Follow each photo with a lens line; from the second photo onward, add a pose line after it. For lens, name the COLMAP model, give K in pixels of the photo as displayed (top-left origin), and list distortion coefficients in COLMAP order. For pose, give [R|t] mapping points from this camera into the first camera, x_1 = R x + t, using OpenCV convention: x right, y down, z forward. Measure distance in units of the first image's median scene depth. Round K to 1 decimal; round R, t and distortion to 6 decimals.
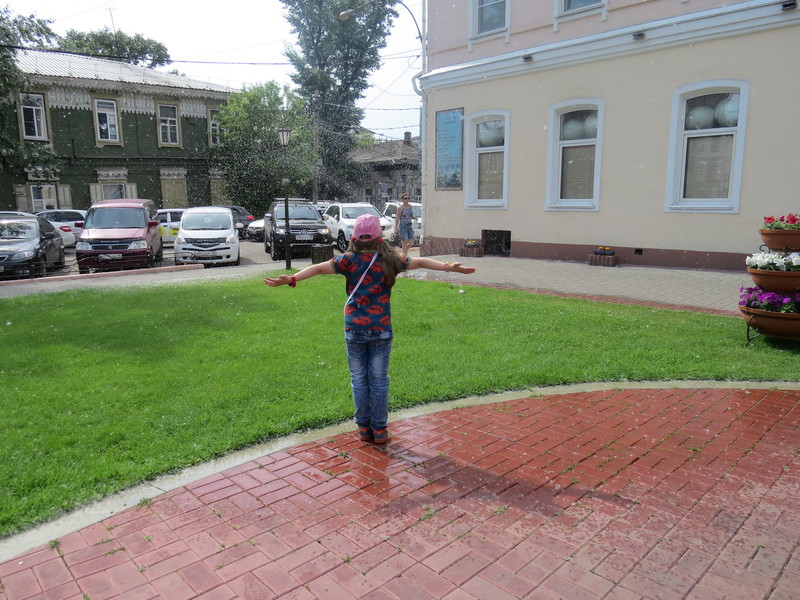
lens RADIAL K [[569.8, 0, 400.0], [0, 569.8, 300.0], [0, 0, 1]] dist [-0.020142, 0.000530]
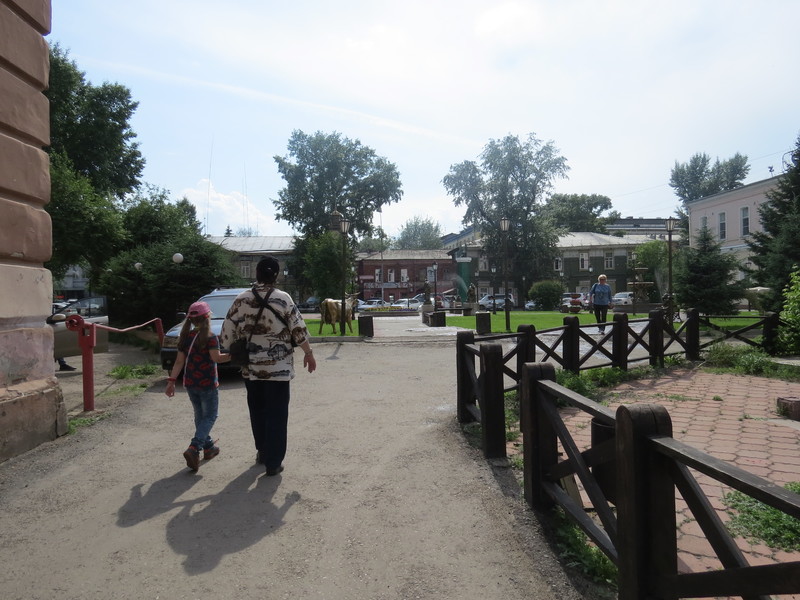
lens RADIAL K [[569.8, 0, 400.0], [0, 569.8, 300.0], [0, 0, 1]] dist [-0.020142, 0.000530]
pose [[0.751150, 0.013999, -0.659983, 0.965011], [-0.110309, 0.988380, -0.104582, 0.368208], [0.650850, 0.151359, 0.743966, -2.503889]]
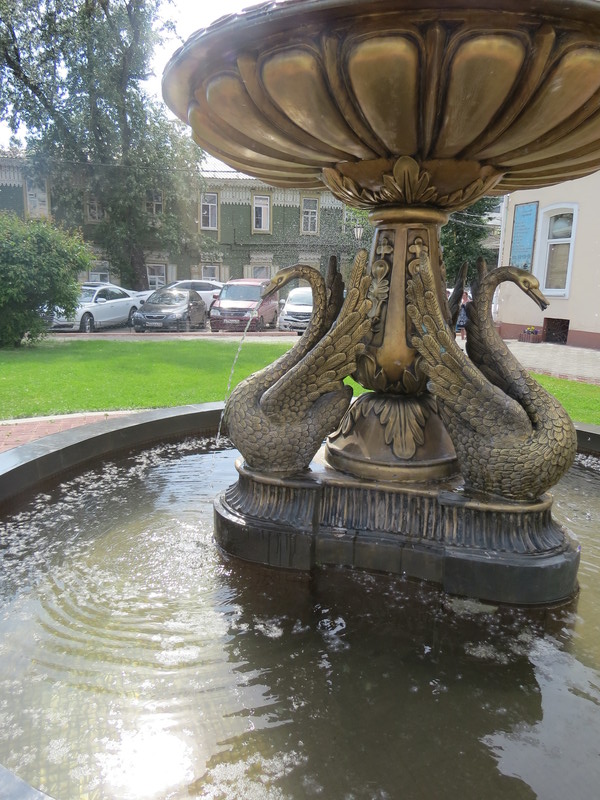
lens RADIAL K [[569.8, 0, 300.0], [0, 569.8, 400.0], [0, 0, 1]] dist [-0.020142, 0.000530]
pose [[0.906728, 0.111802, -0.406626, 0.178927], [-0.100718, 0.993726, 0.048634, 0.023087], [0.409512, -0.003143, 0.912300, -0.145856]]
